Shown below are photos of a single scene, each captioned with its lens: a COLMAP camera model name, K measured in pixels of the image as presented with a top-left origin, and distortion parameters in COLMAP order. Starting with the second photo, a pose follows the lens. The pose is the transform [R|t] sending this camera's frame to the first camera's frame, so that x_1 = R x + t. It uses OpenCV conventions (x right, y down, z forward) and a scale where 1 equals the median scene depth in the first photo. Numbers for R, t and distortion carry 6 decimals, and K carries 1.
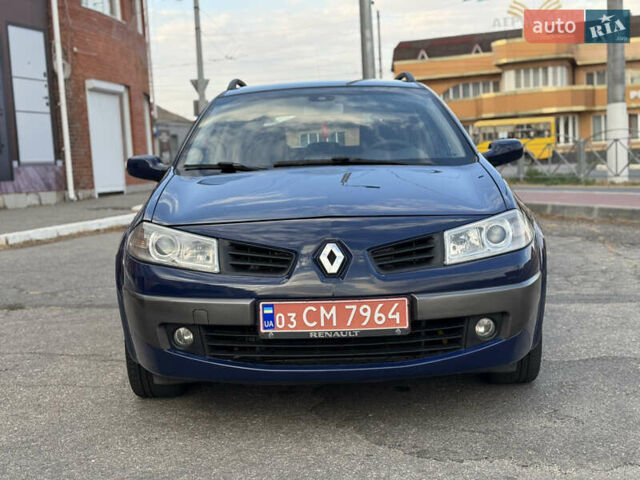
lens RADIAL K [[888.1, 0, 320.6], [0, 888.1, 242.1], [0, 0, 1]] dist [0.144330, -0.040343]
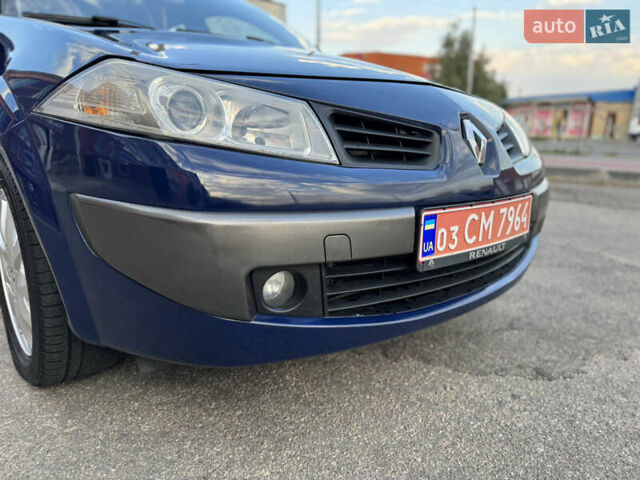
lens RADIAL K [[455.4, 0, 318.3], [0, 455.4, 242.8], [0, 0, 1]] dist [0.047470, -0.062186]
pose [[0.736488, -0.106361, 0.668037, -0.302467], [0.009361, 0.989069, 0.147154, 0.039775], [-0.676386, -0.102124, 0.729433, 0.769713]]
